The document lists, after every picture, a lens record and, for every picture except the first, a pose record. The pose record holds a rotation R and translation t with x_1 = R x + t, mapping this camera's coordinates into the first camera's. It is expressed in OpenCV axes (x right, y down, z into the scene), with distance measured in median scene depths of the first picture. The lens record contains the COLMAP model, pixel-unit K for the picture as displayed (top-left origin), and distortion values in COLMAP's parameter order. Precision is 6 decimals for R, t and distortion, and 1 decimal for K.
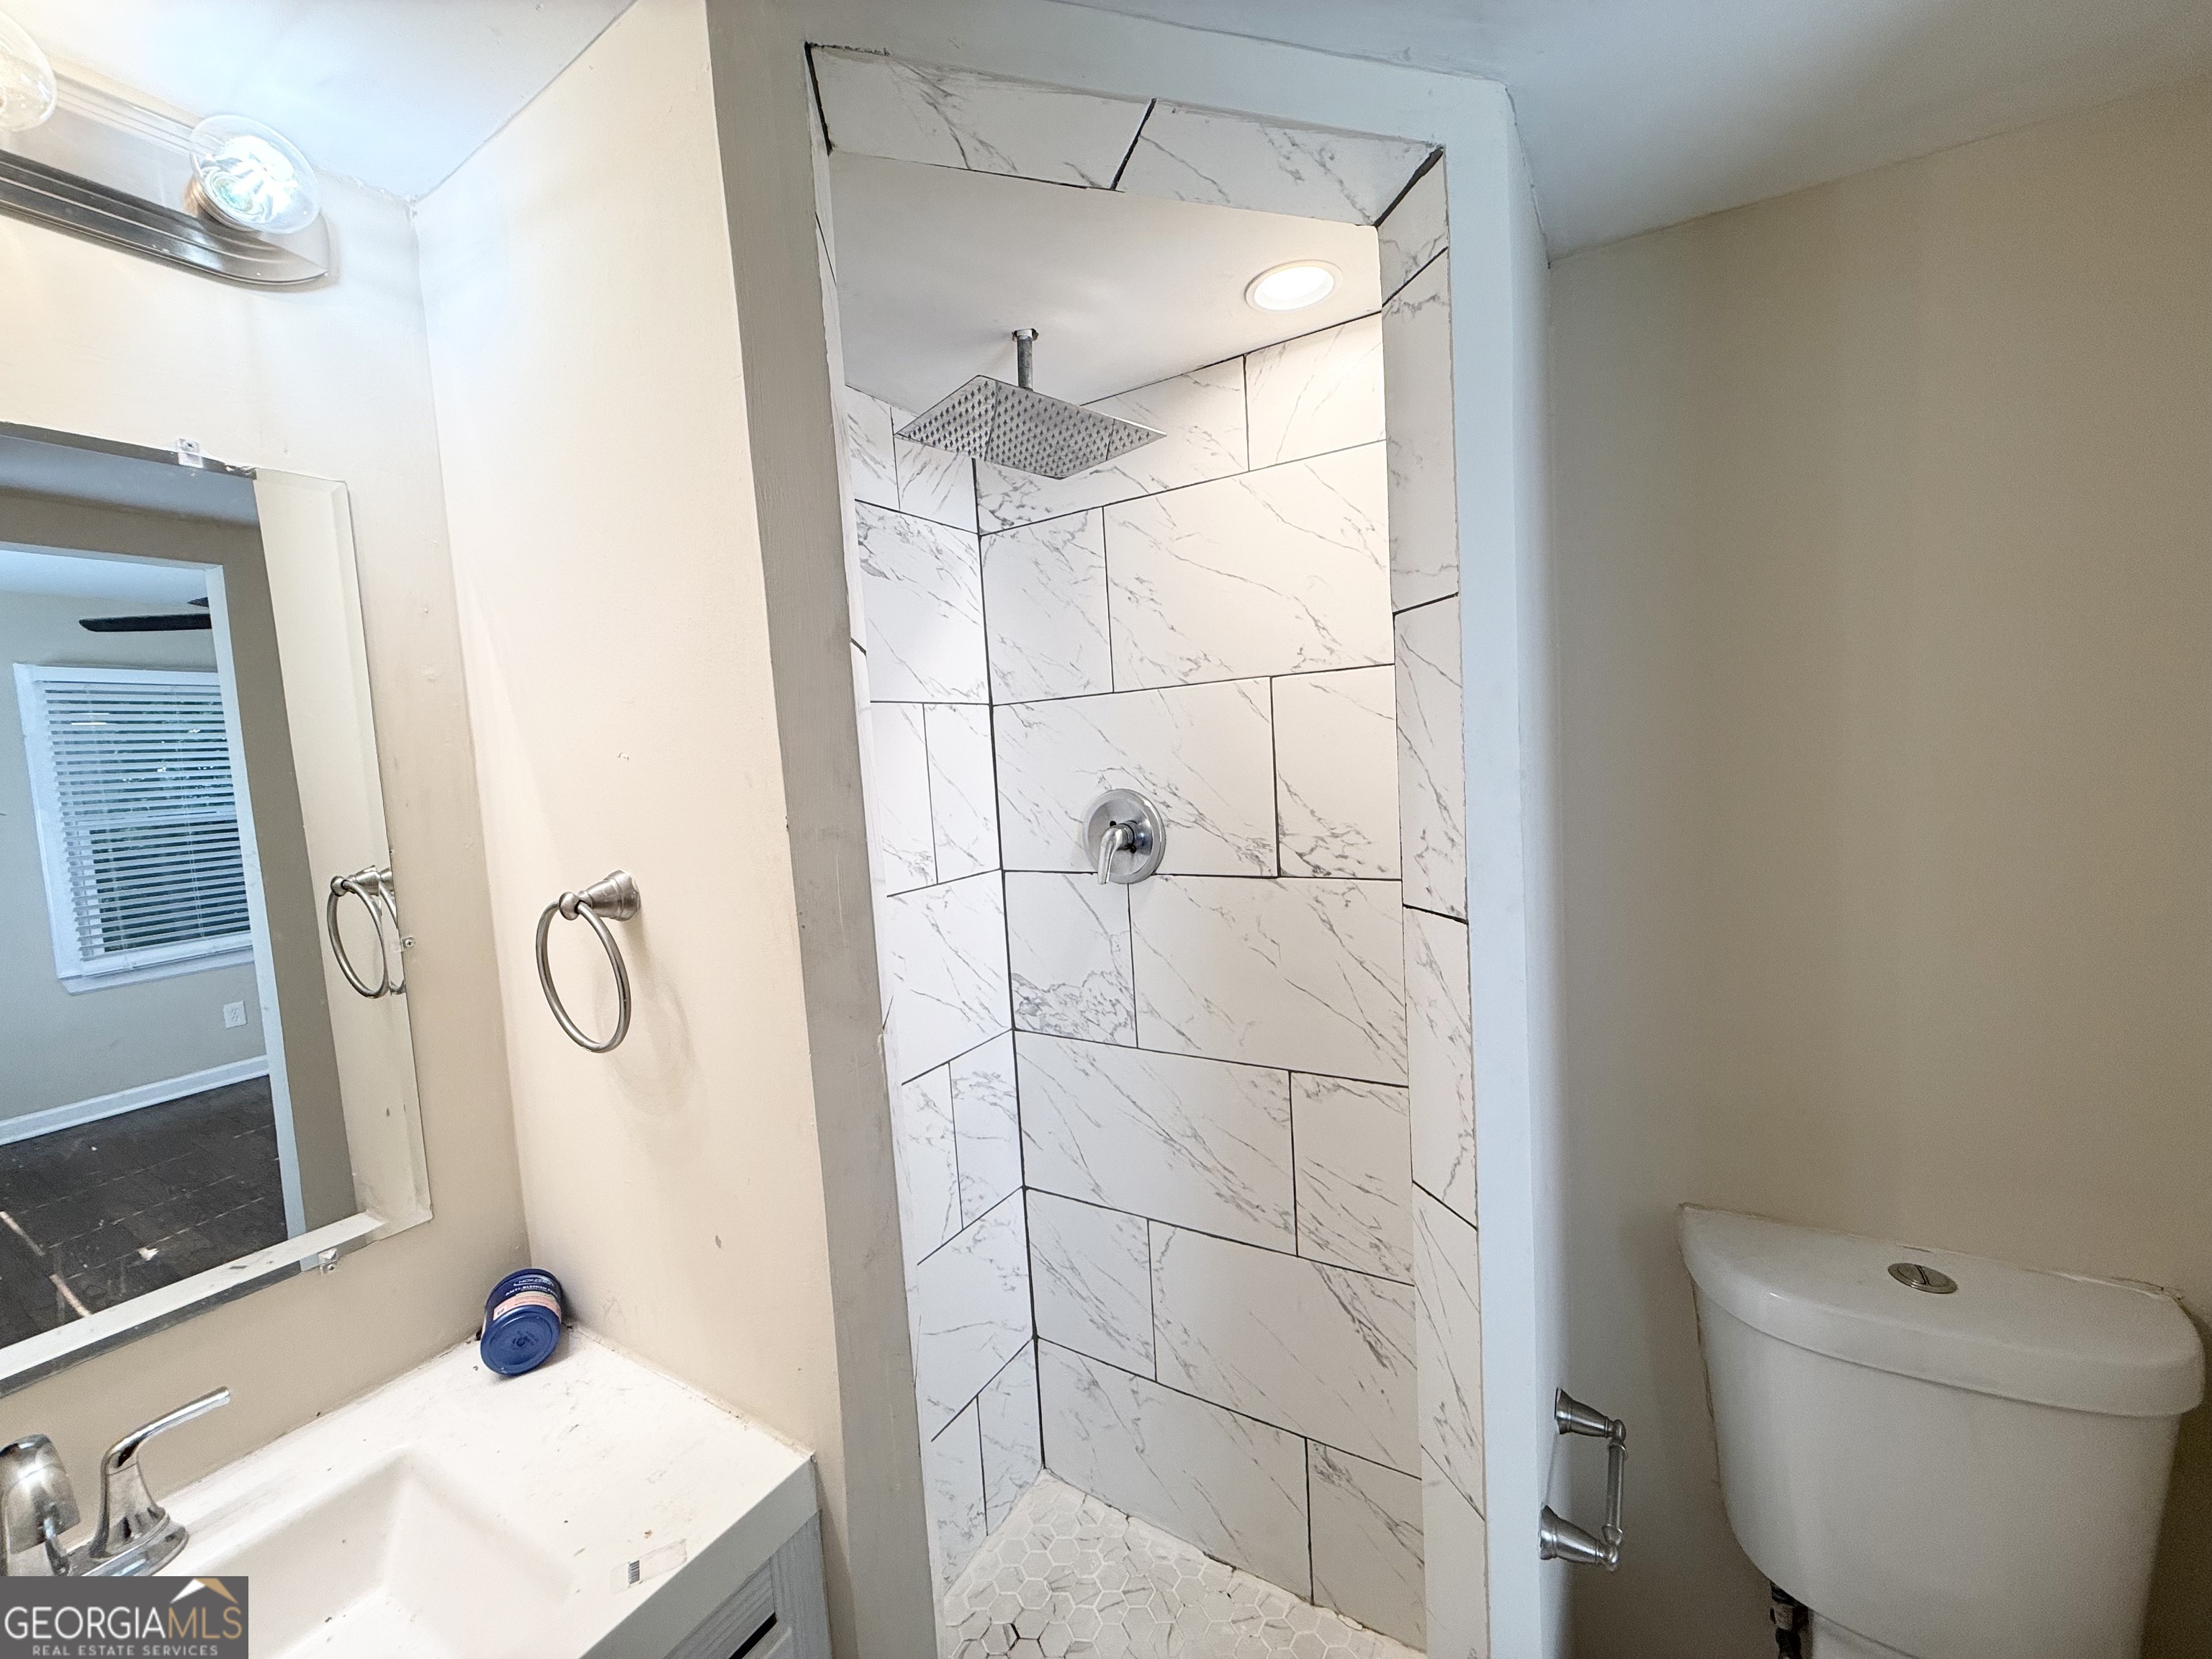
lens RADIAL K [[881.6, 0, 1101.2], [0, 881.6, 823.5], [0, 0, 1]] dist [-0.000016, 0.000085]
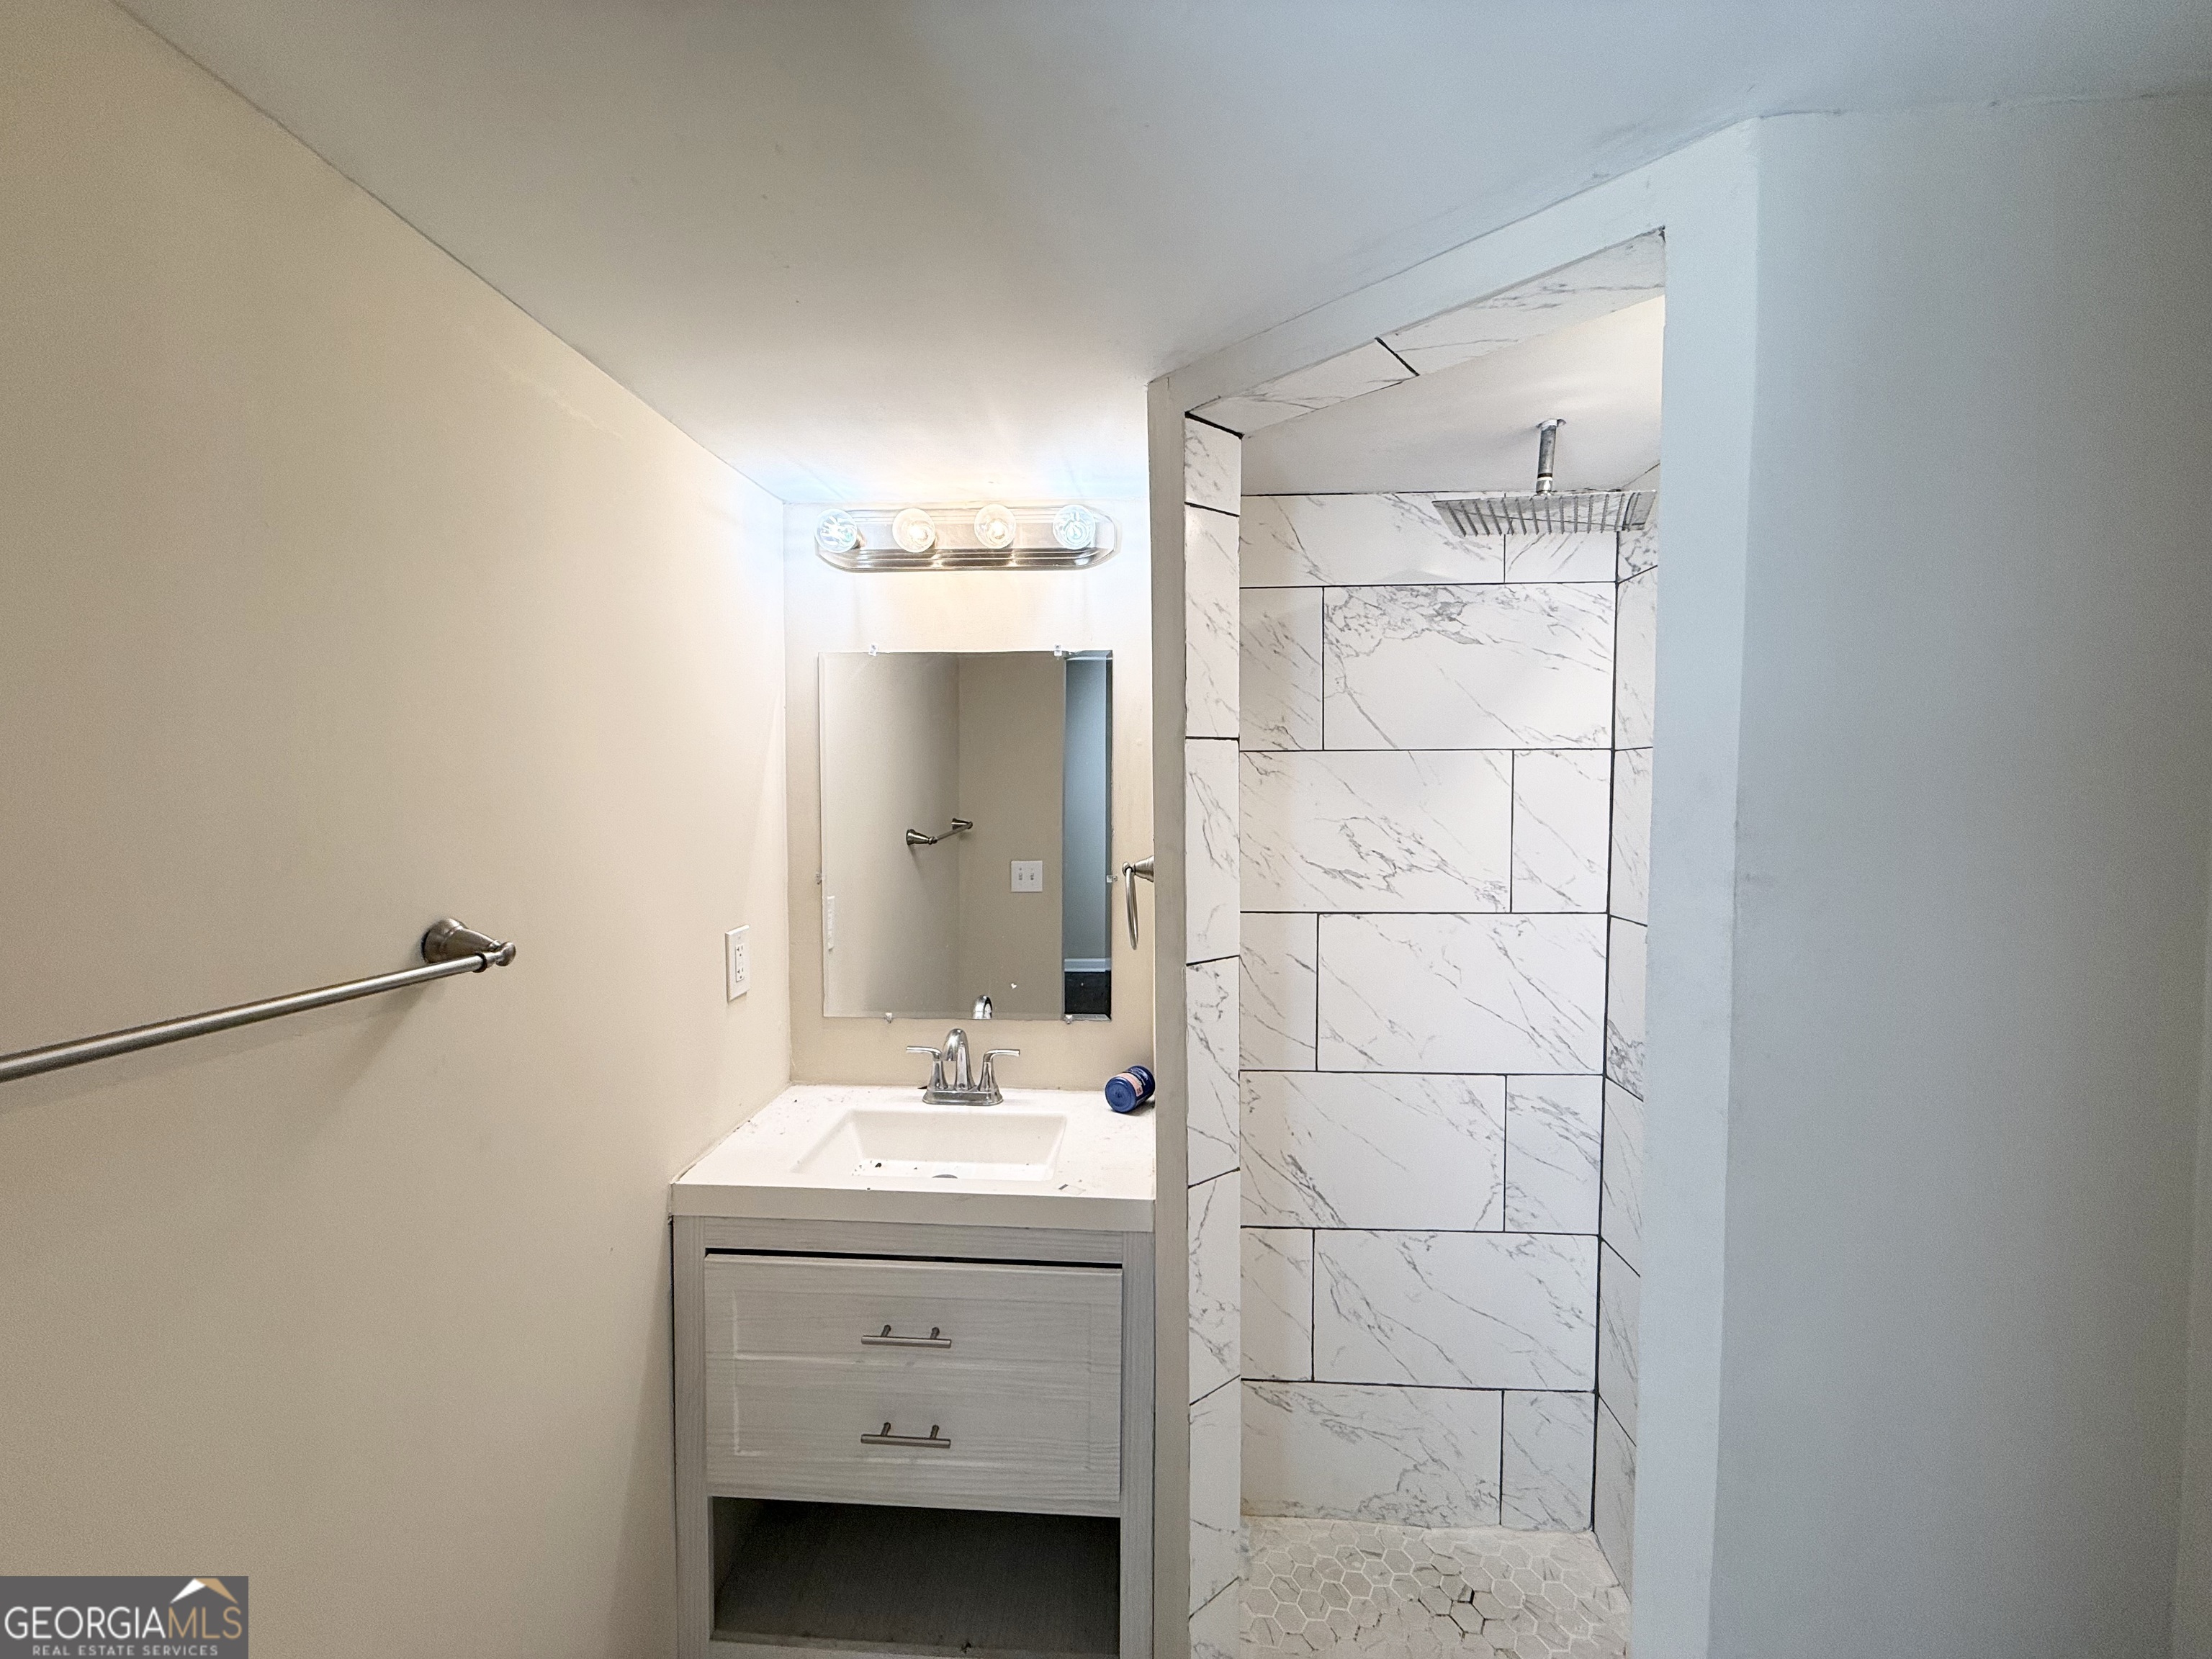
lens RADIAL K [[881.6, 0, 1101.2], [0, 881.6, 823.5], [0, 0, 1]] dist [-0.000016, 0.000085]
pose [[0.470599, 0.095856, -0.877125, 0.510112], [-0.097291, 0.993657, 0.056392, -0.052941], [0.876967, 0.058798, 0.476940, 0.013706]]
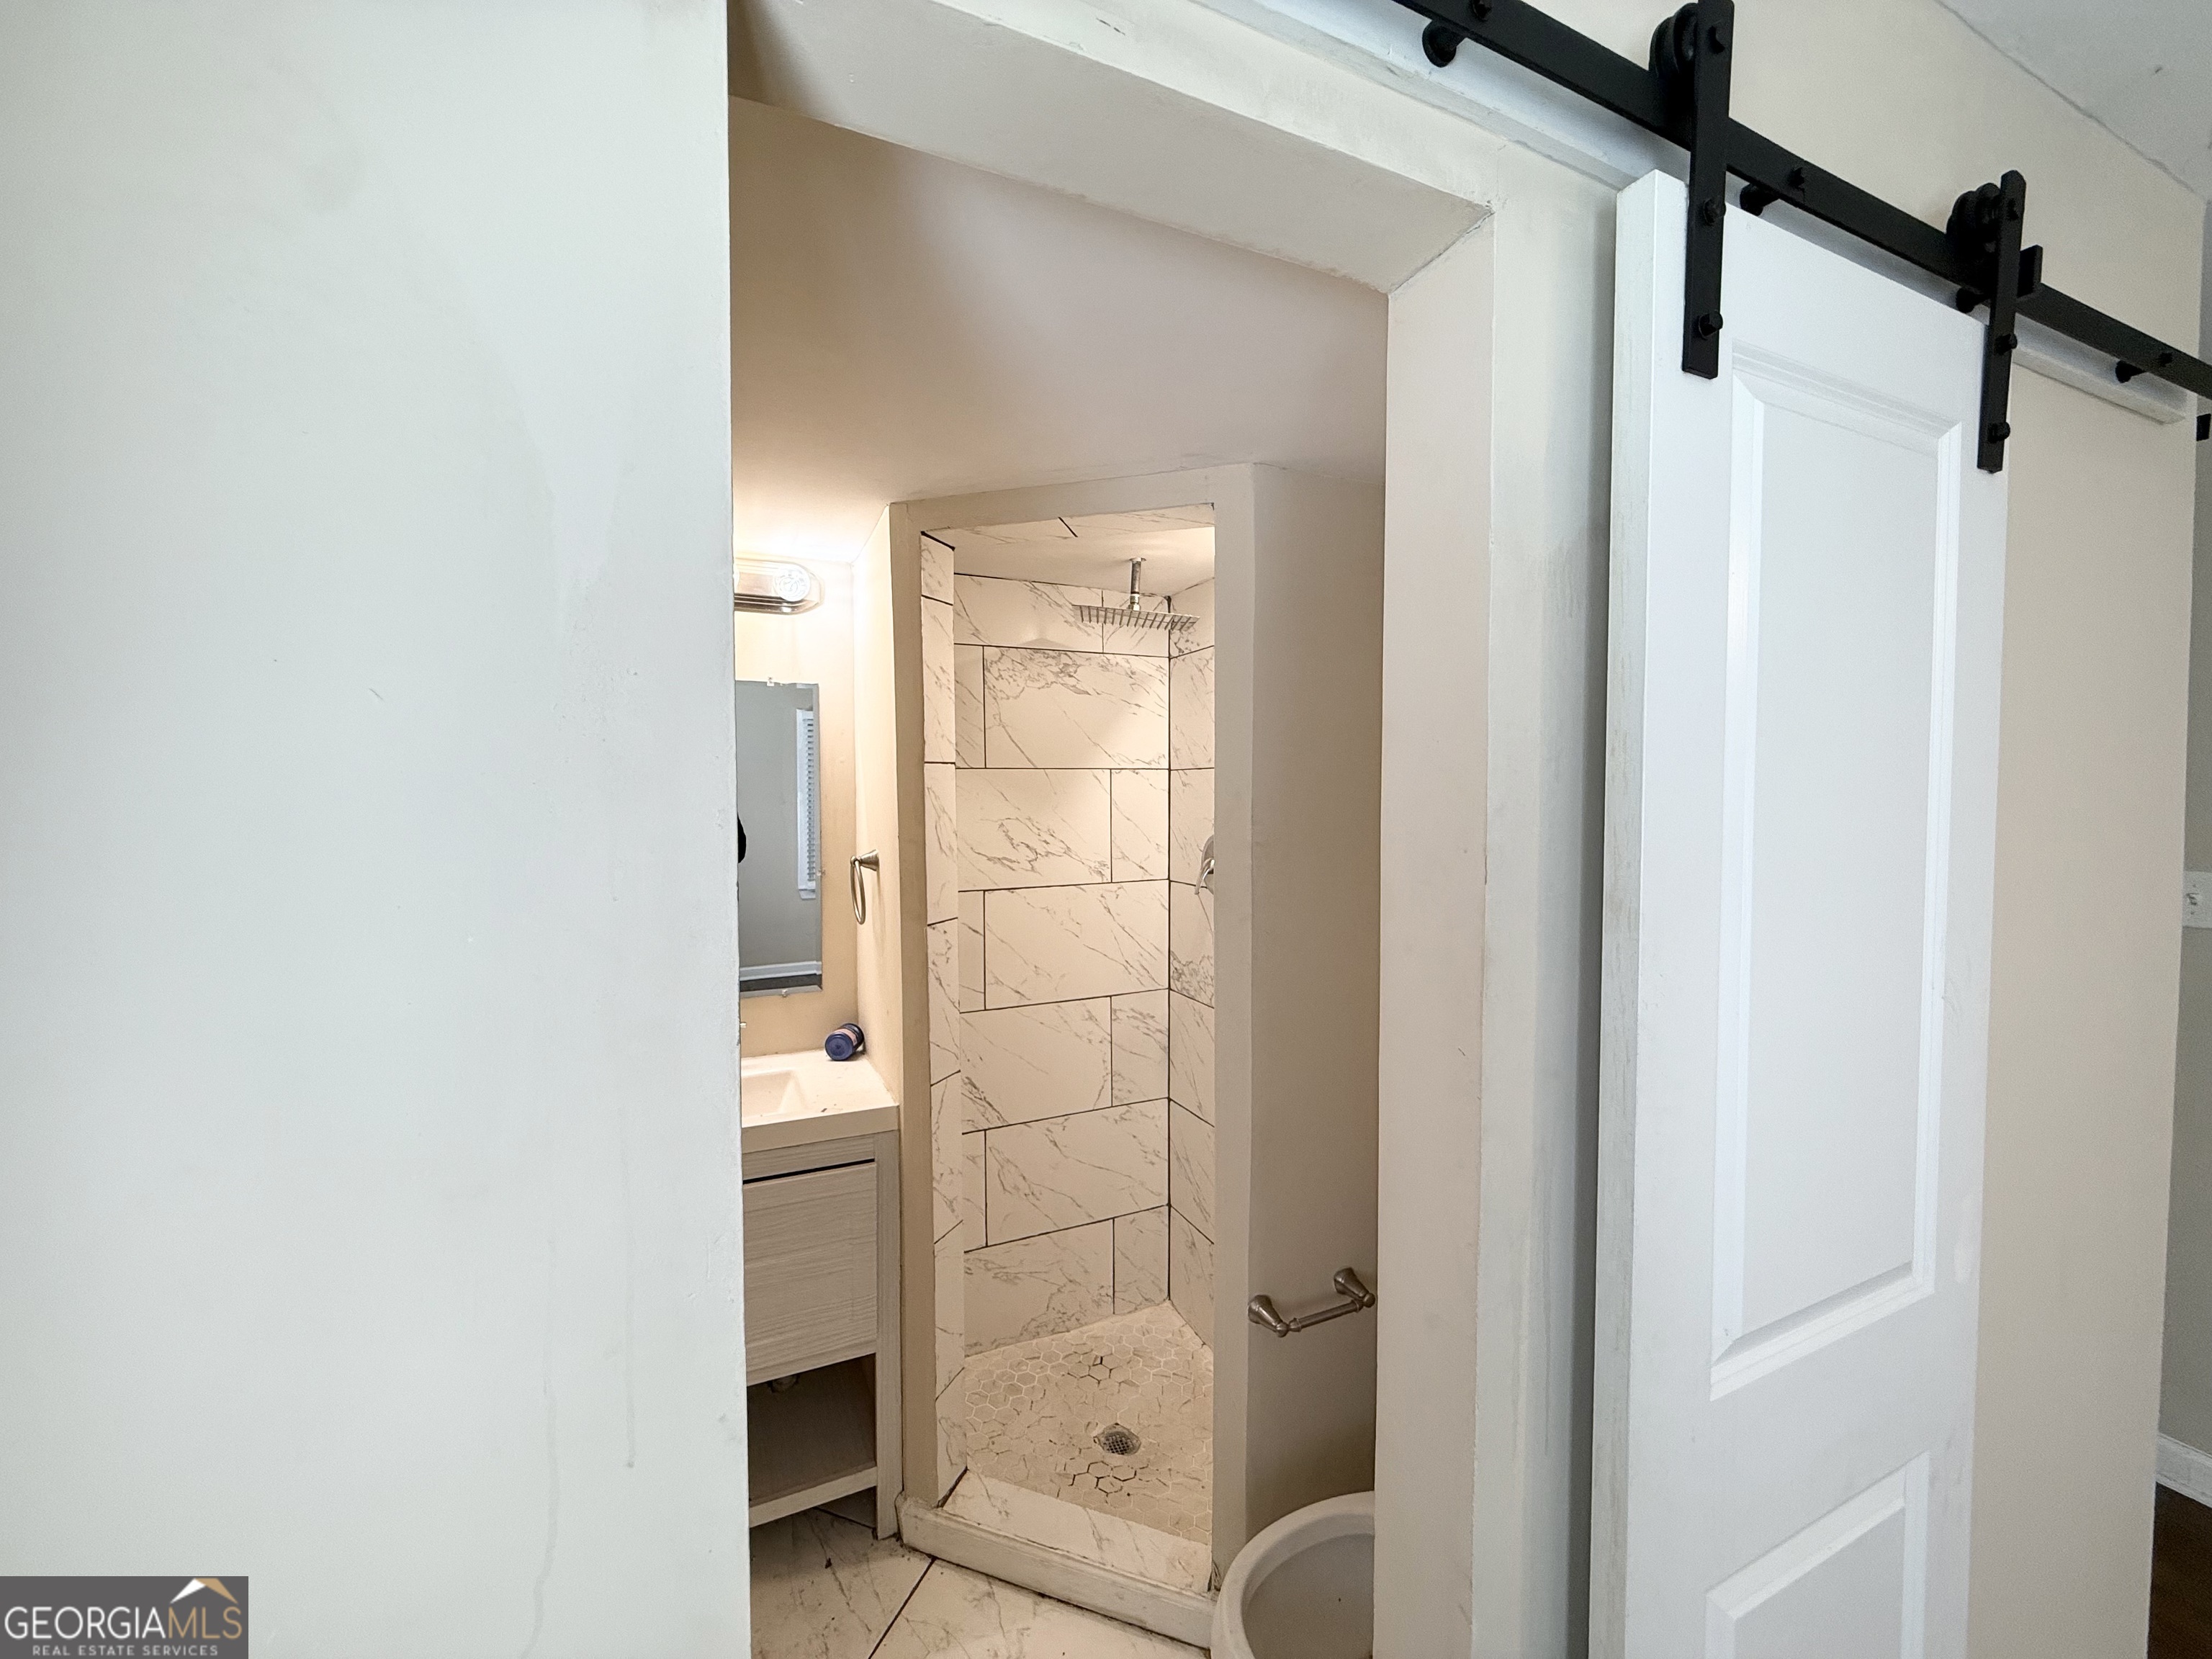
lens RADIAL K [[881.6, 0, 1101.2], [0, 881.6, 823.5], [0, 0, 1]] dist [-0.000016, 0.000085]
pose [[0.831593, 0.077720, -0.549921, 0.635872], [-0.089512, 0.995971, 0.005399, -0.042511], [0.548125, 0.044735, 0.835199, -0.326953]]
